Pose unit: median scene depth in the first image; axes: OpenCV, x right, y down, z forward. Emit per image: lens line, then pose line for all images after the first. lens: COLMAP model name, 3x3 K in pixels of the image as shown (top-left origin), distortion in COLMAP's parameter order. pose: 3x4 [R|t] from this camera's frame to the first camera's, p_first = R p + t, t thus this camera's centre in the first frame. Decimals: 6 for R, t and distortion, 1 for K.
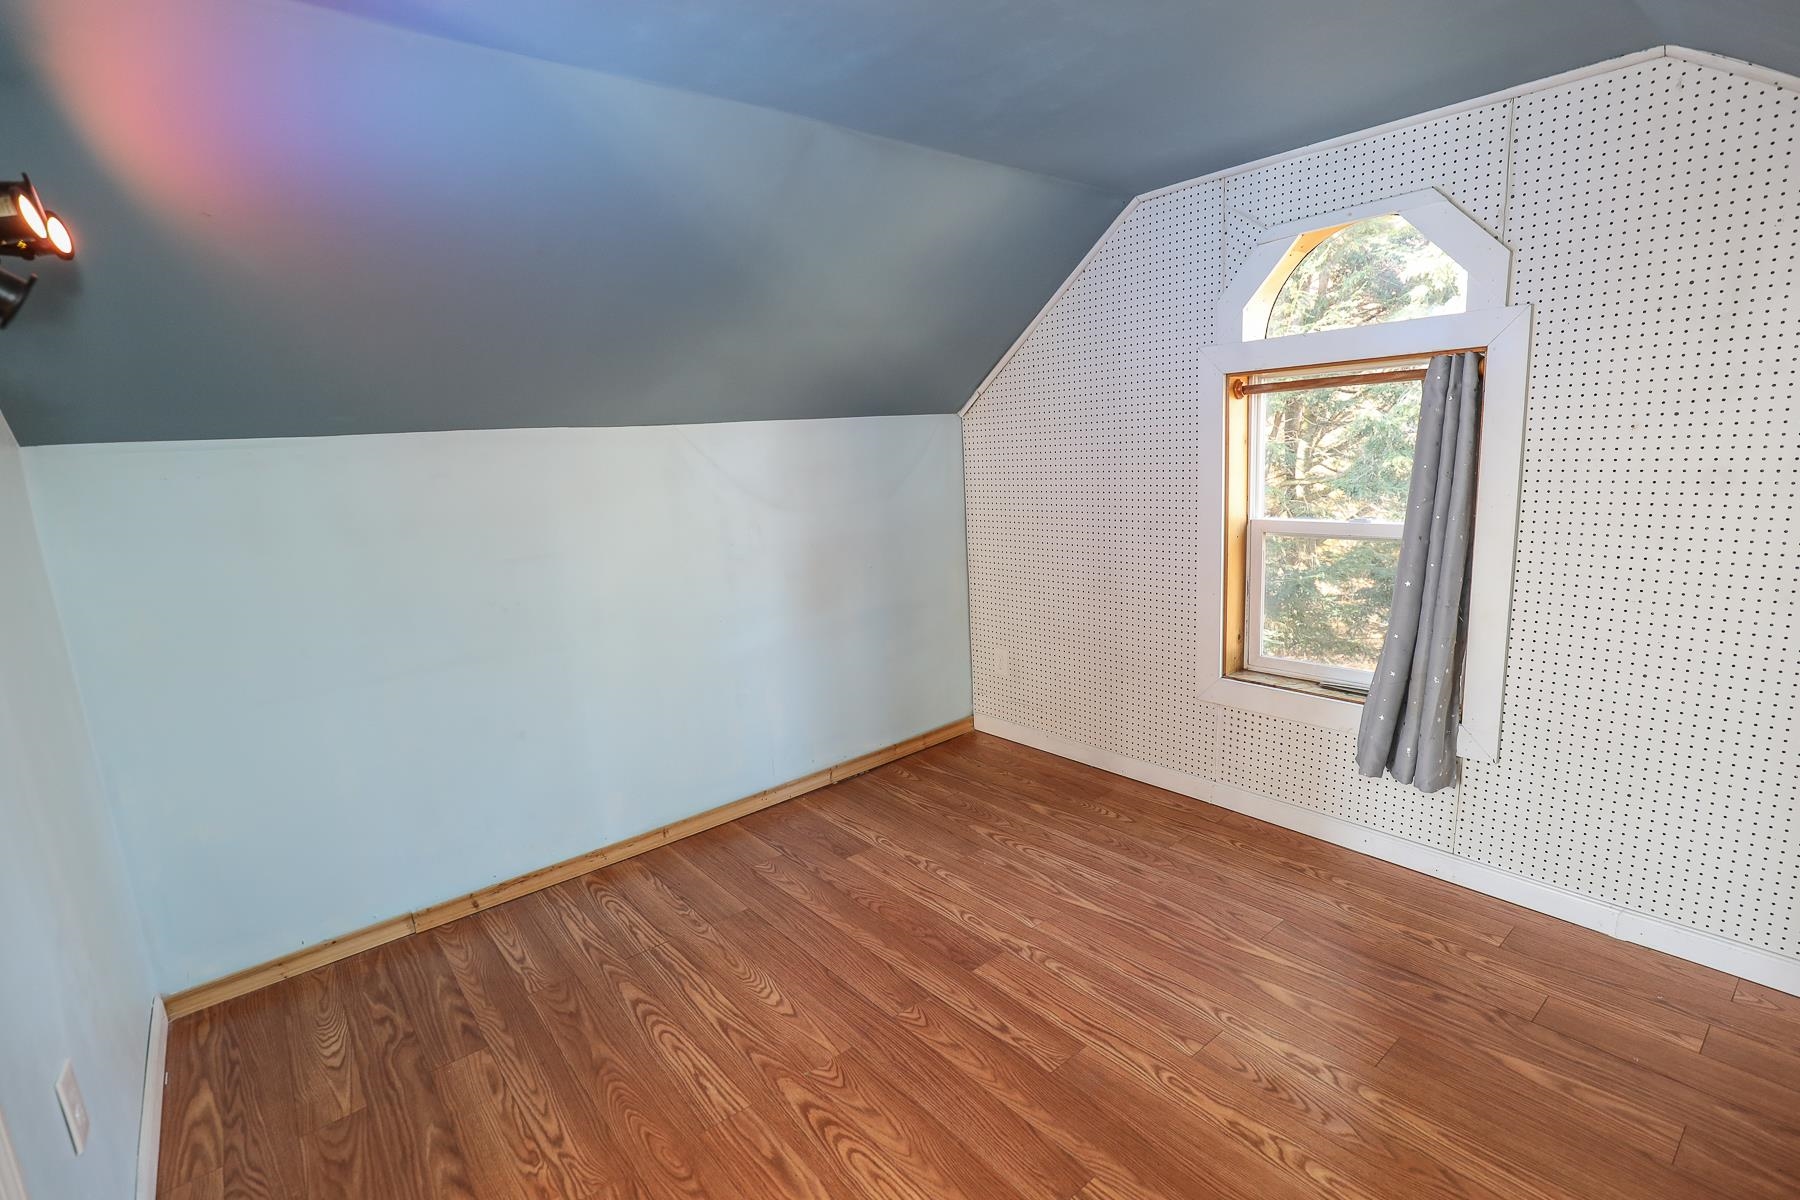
lens RADIAL K [[858.8, 0, 902.0], [0, 858.8, 612.5], [0, 0, 1]] dist [-0.028629, 0.001635]
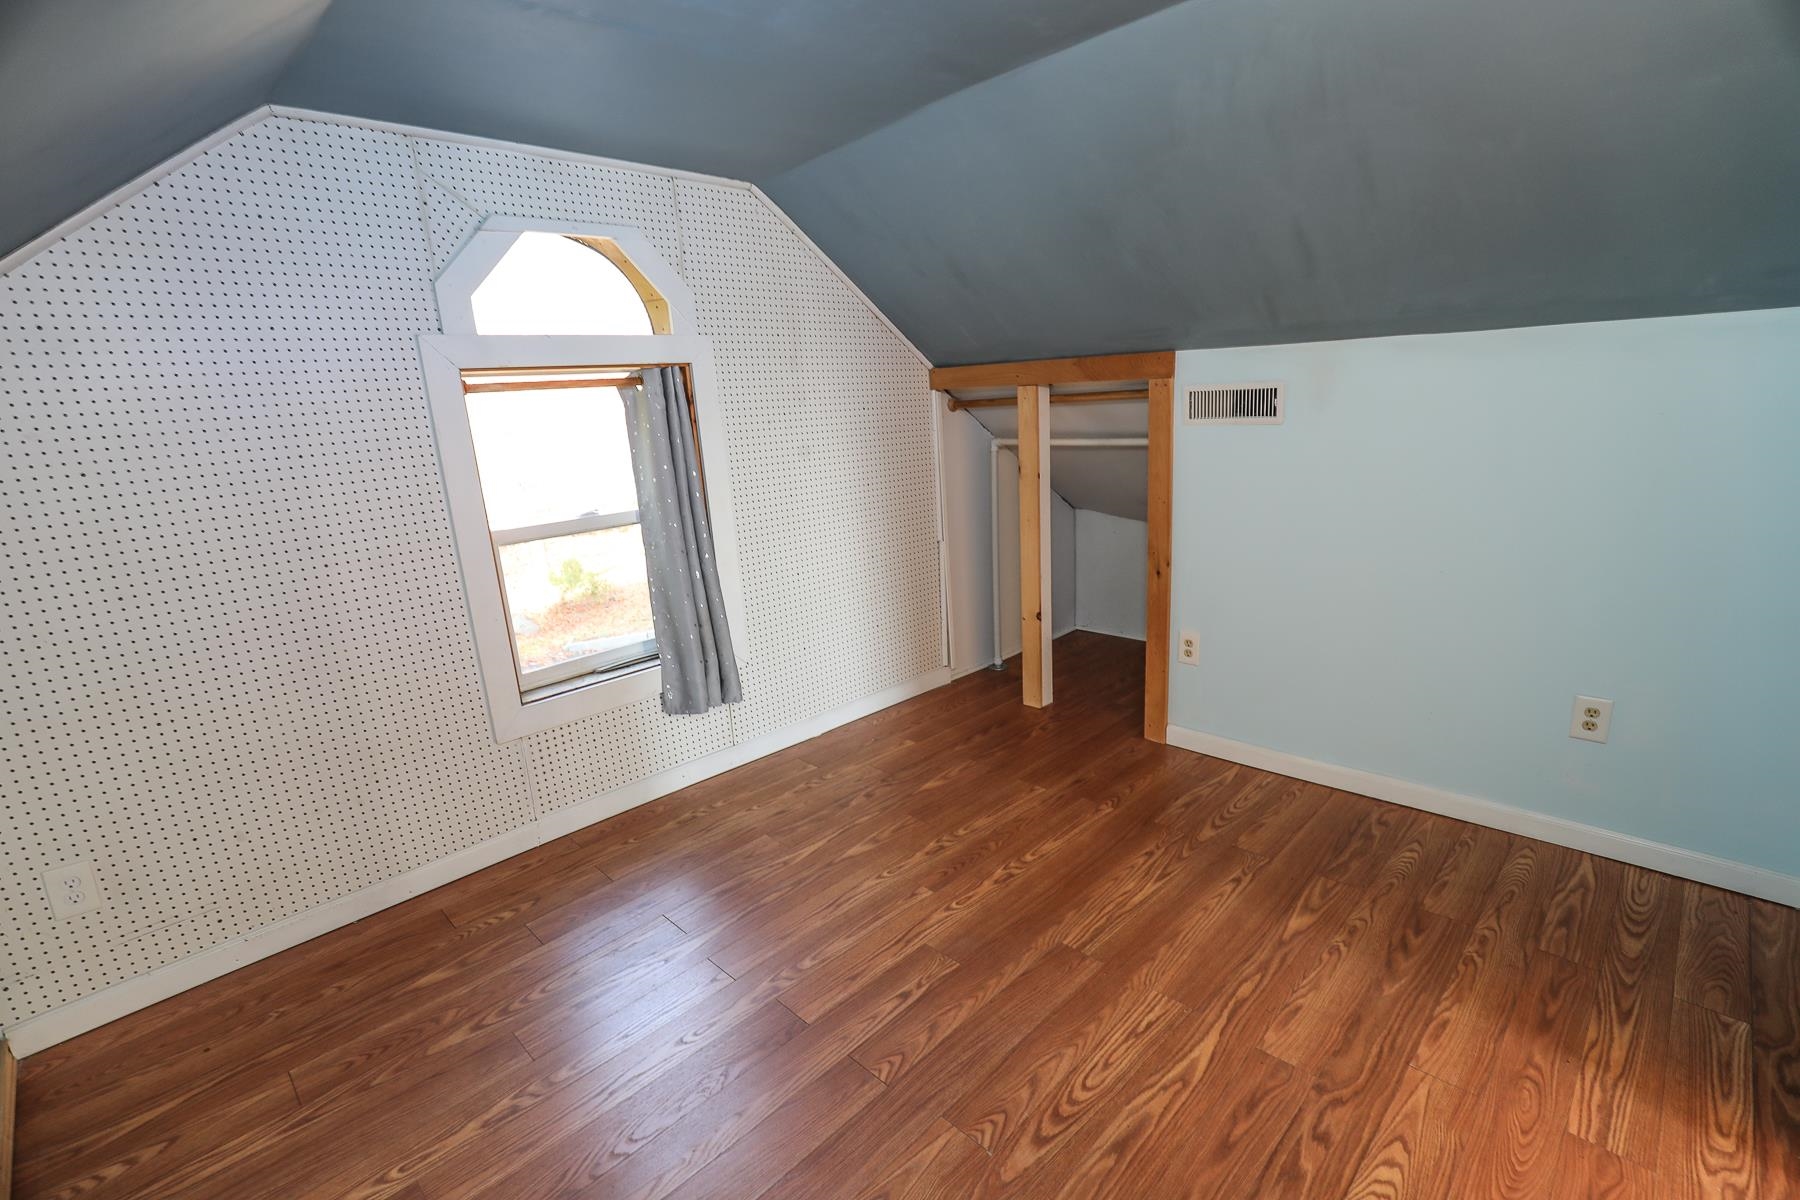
lens RADIAL K [[858.8, 0, 902.0], [0, 858.8, 612.5], [0, 0, 1]] dist [-0.028629, 0.001635]
pose [[-0.130840, -0.184586, 0.974068, -0.761449], [0.250353, 0.944520, 0.212615, -0.152550], [-0.959273, 0.271679, -0.077369, 0.931135]]
